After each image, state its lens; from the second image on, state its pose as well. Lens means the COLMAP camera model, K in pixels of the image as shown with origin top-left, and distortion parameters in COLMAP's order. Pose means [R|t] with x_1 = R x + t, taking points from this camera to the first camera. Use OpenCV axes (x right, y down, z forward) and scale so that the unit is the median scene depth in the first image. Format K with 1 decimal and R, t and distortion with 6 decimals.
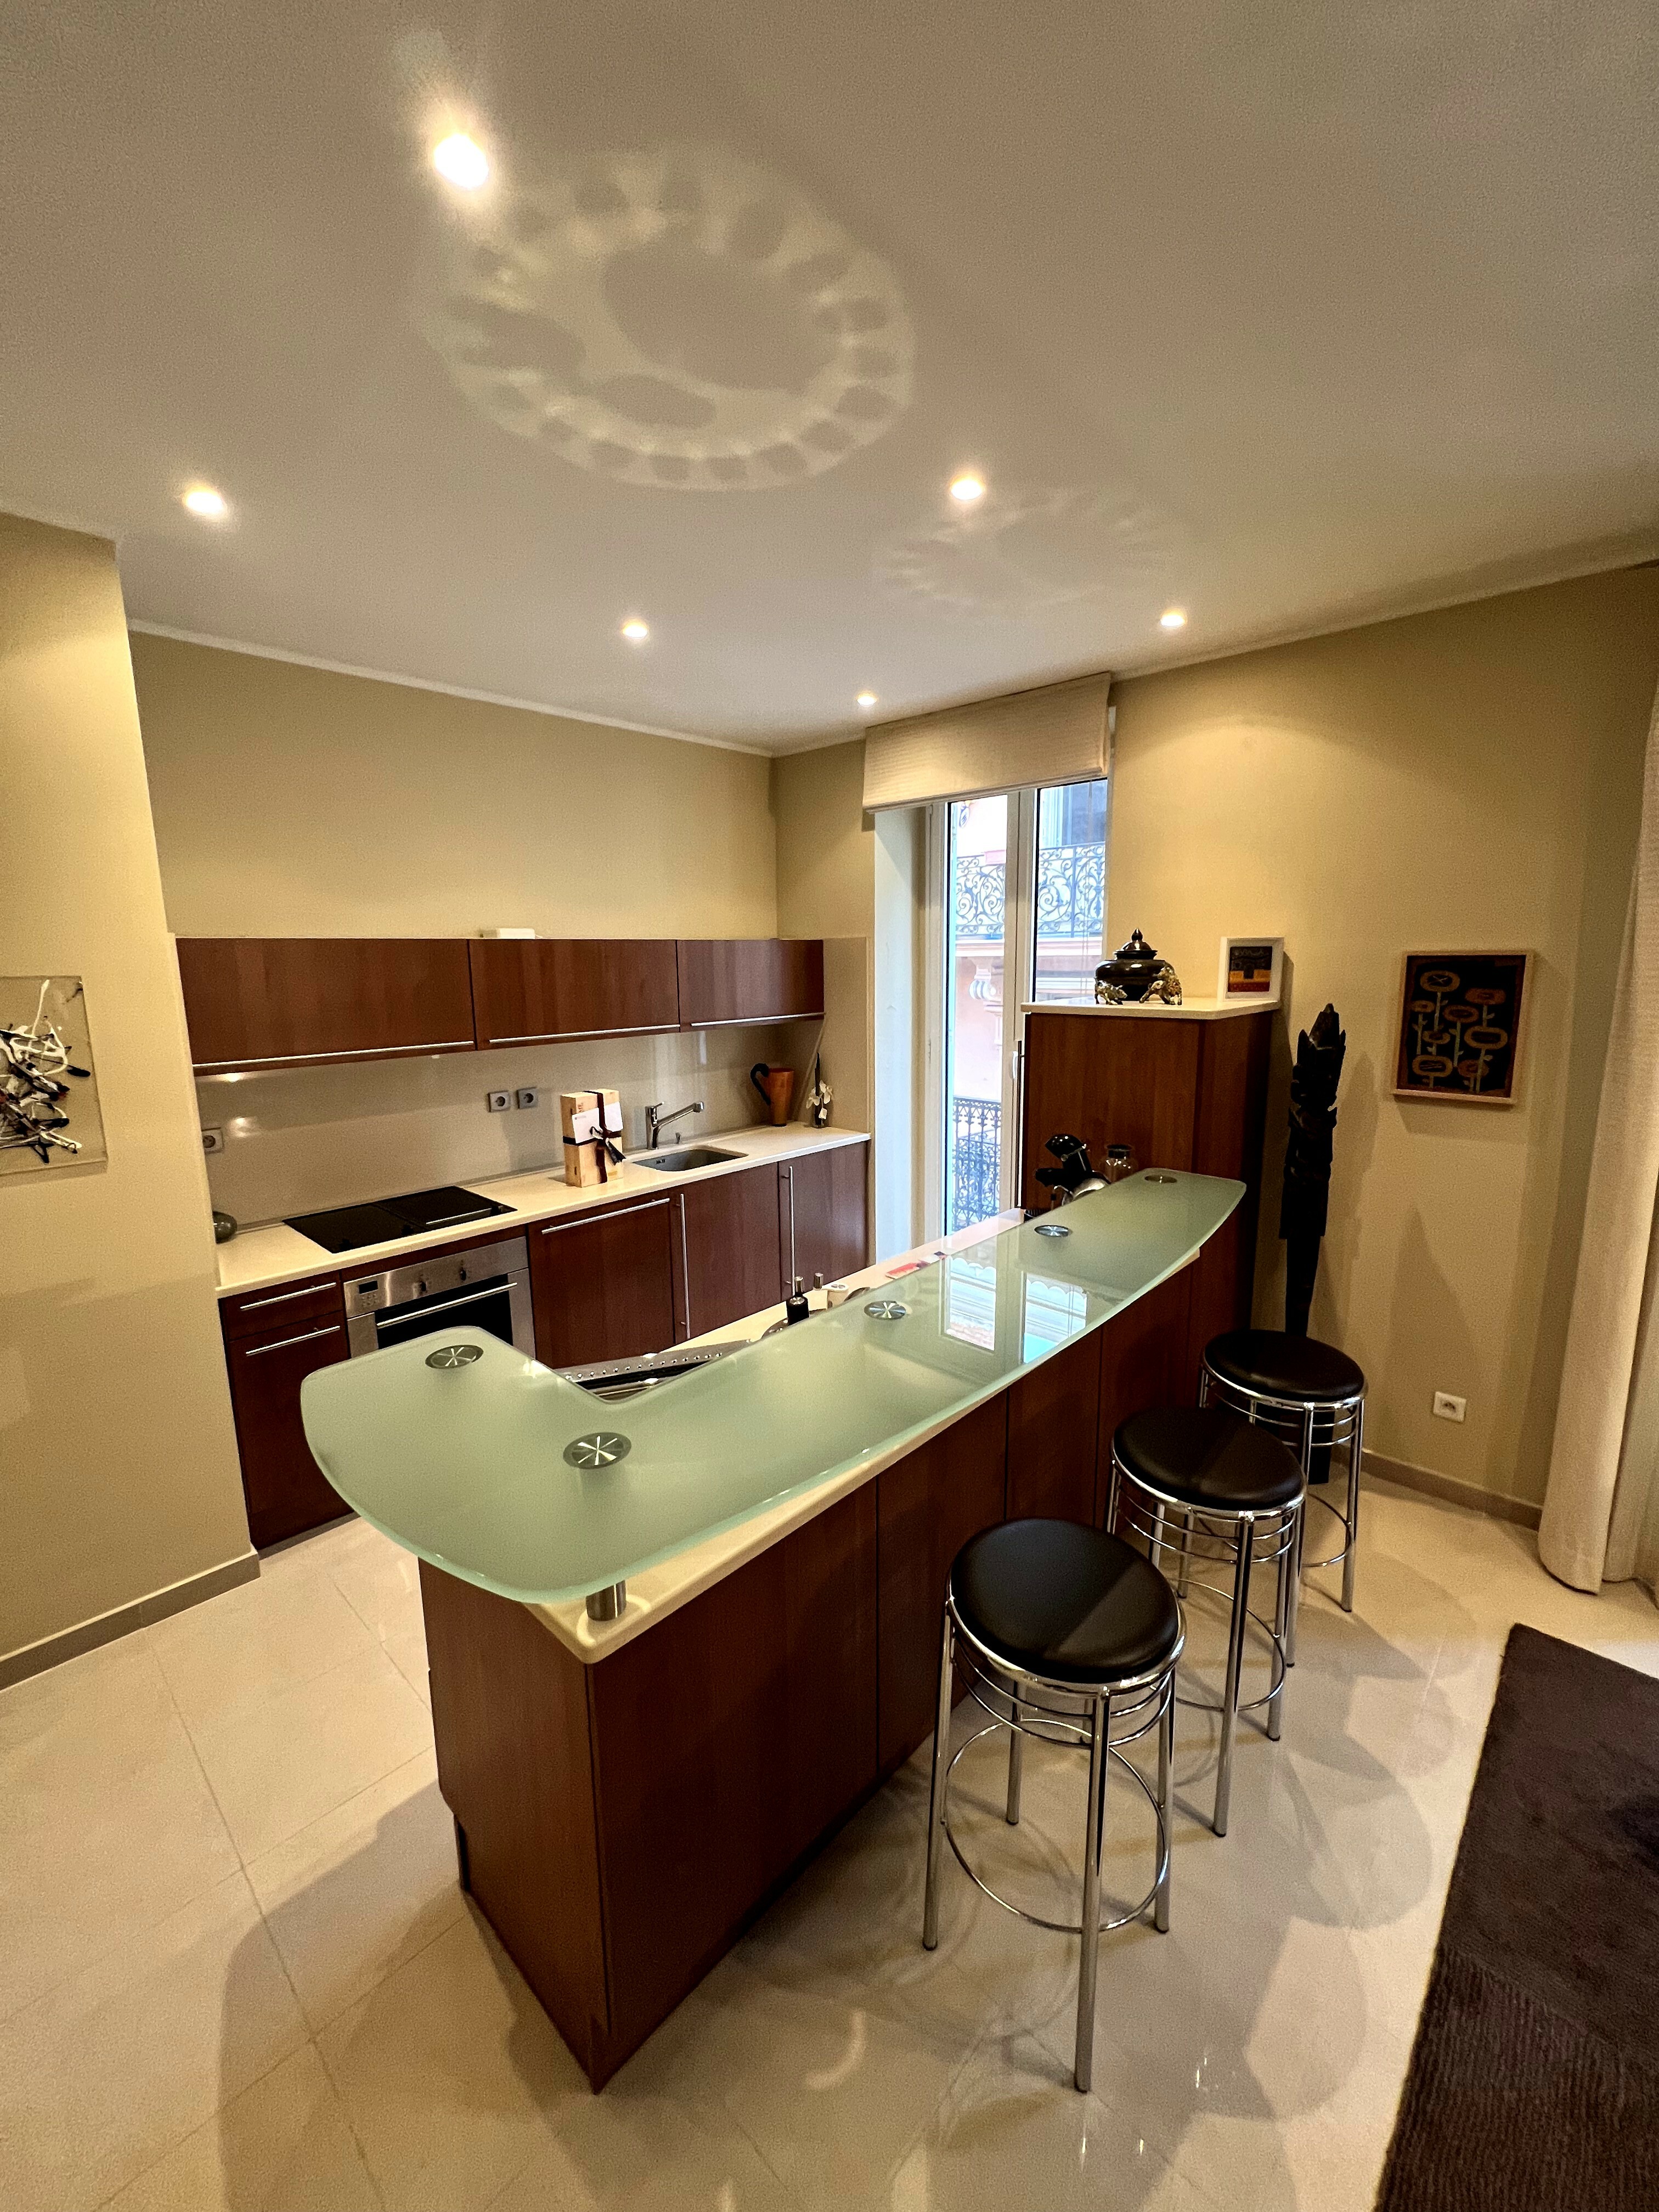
lens RADIAL K [[886.6, 0, 829.5], [0, 886.6, 1106.0], [0, 0, 1]] dist [-0.000939, 0.000256]
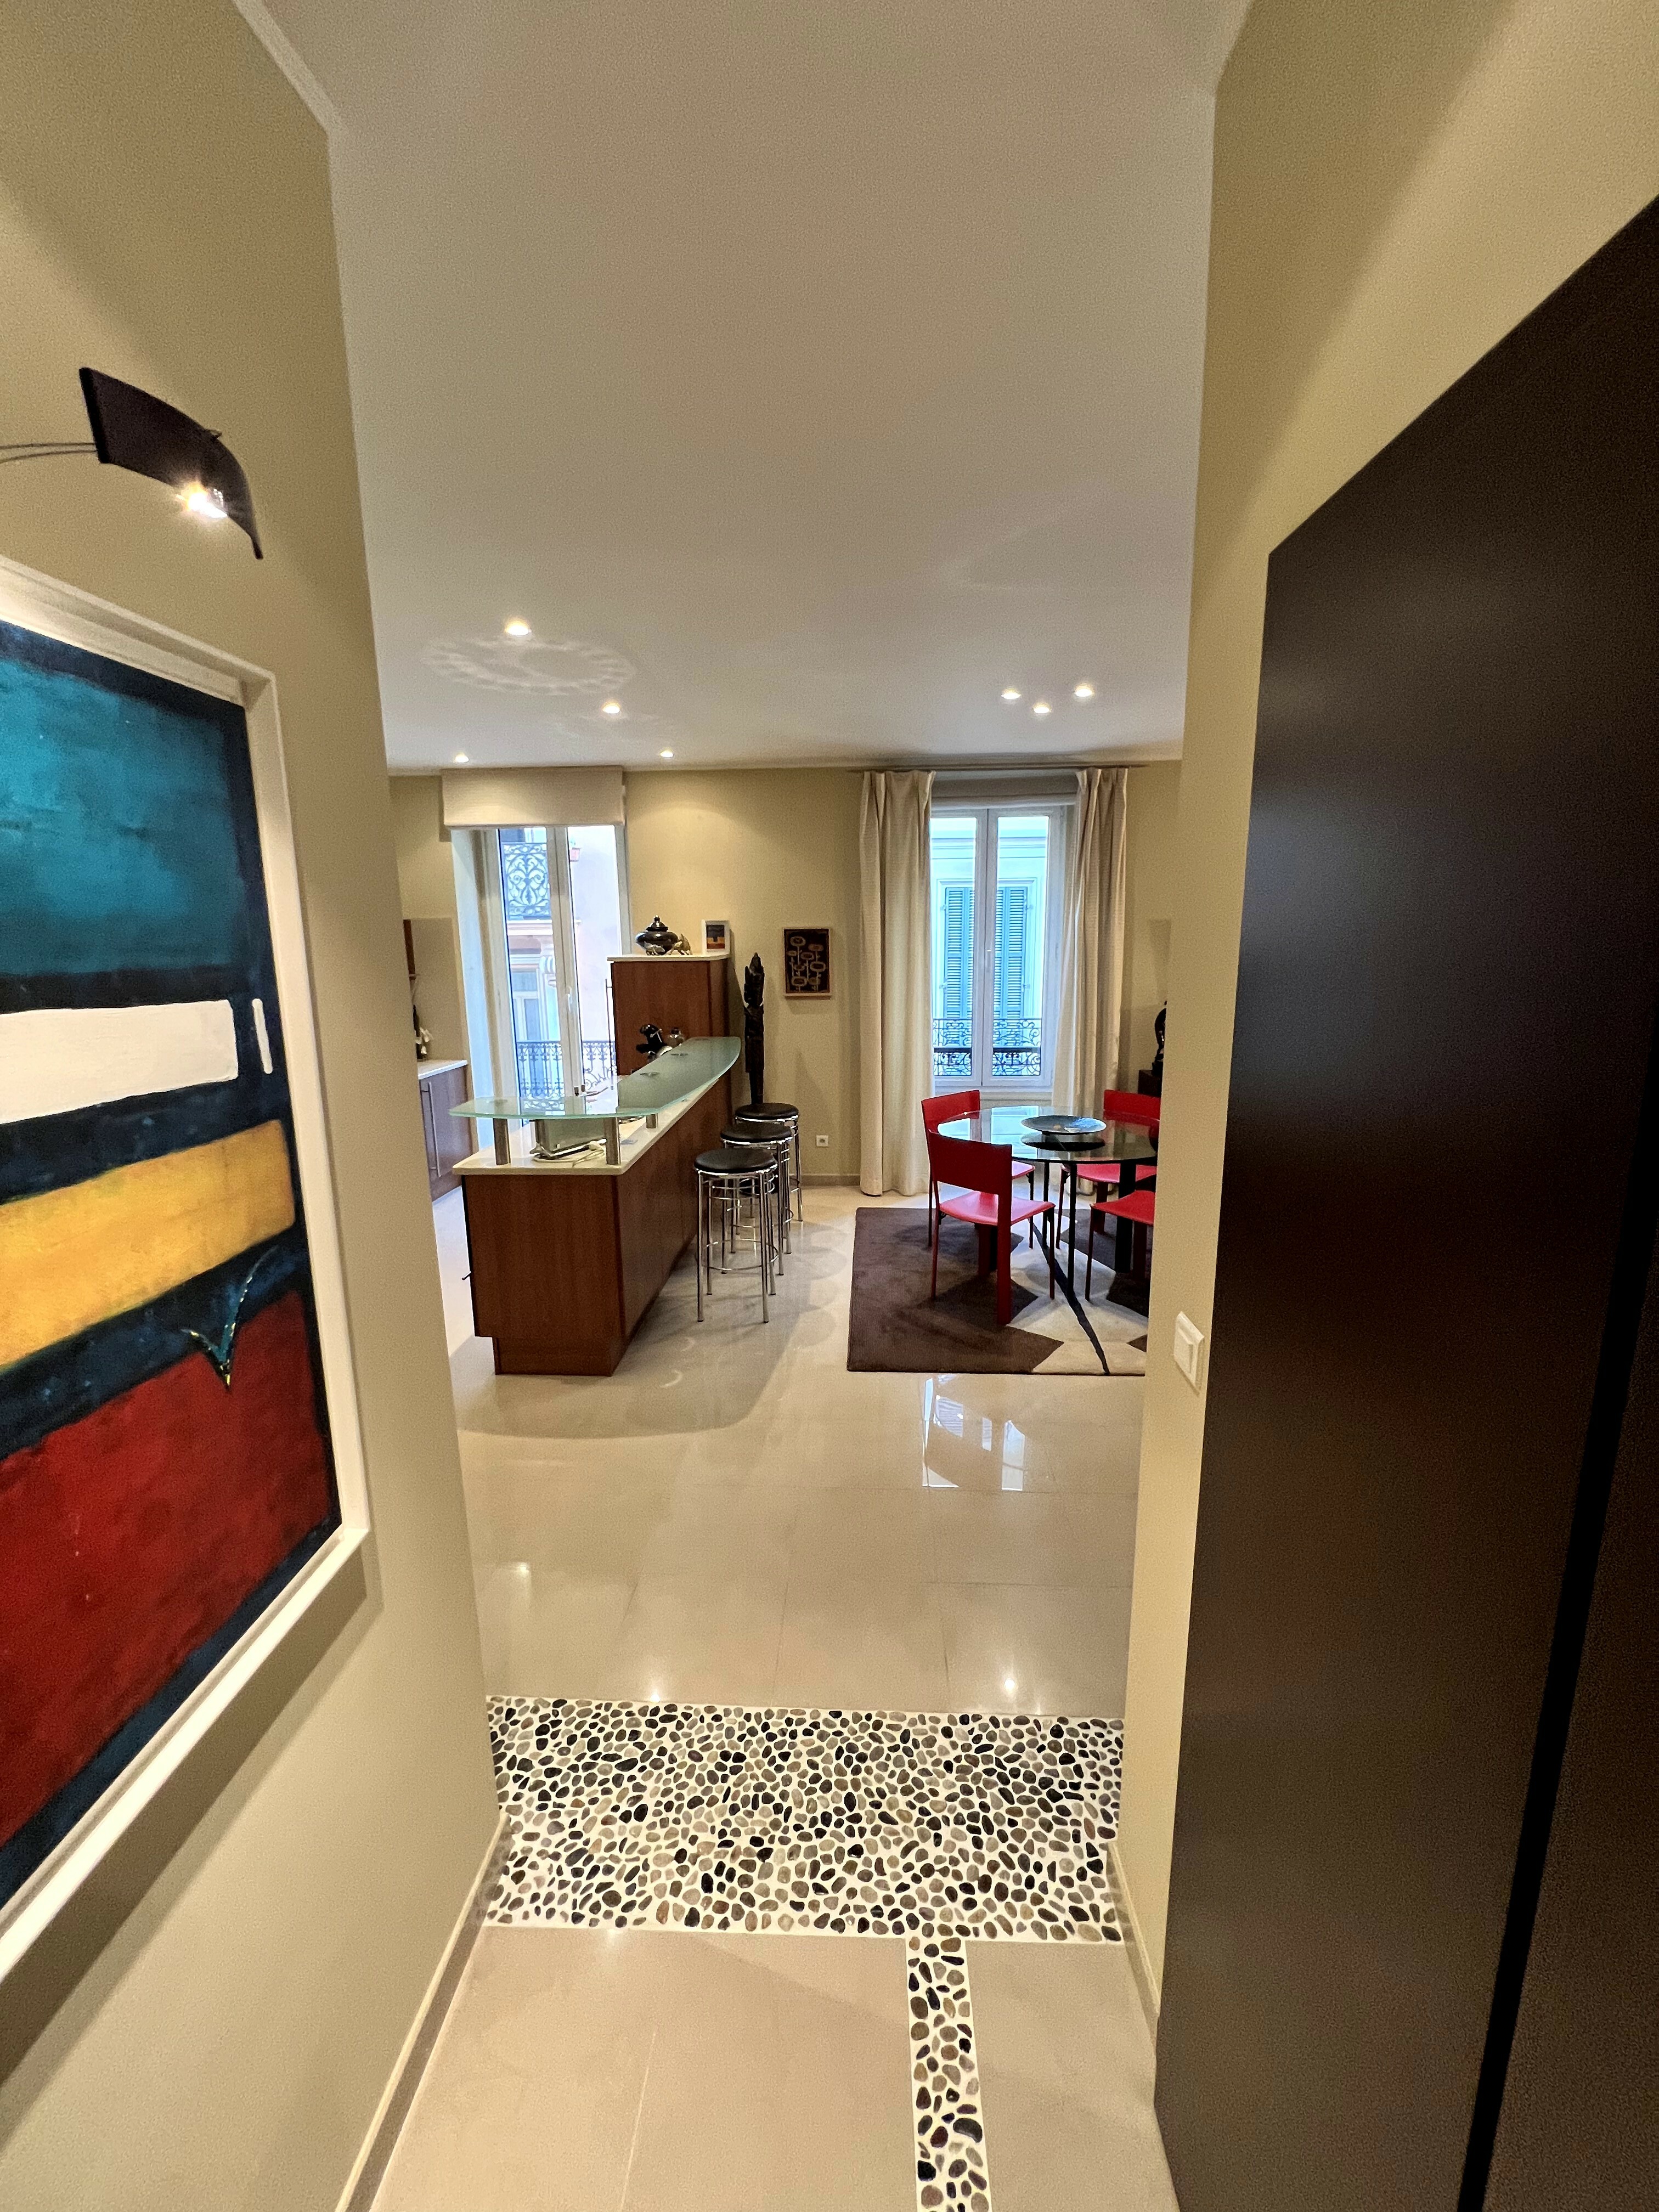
lens RADIAL K [[886.6, 0, 829.5], [0, 886.6, 1106.0], [0, 0, 1]] dist [-0.000939, 0.000256]
pose [[0.765651, -0.121536, 0.631670, -0.646387], [0.111382, 0.992204, 0.055897, 0.141142], [-0.633540, 0.027559, 0.773219, -0.686925]]
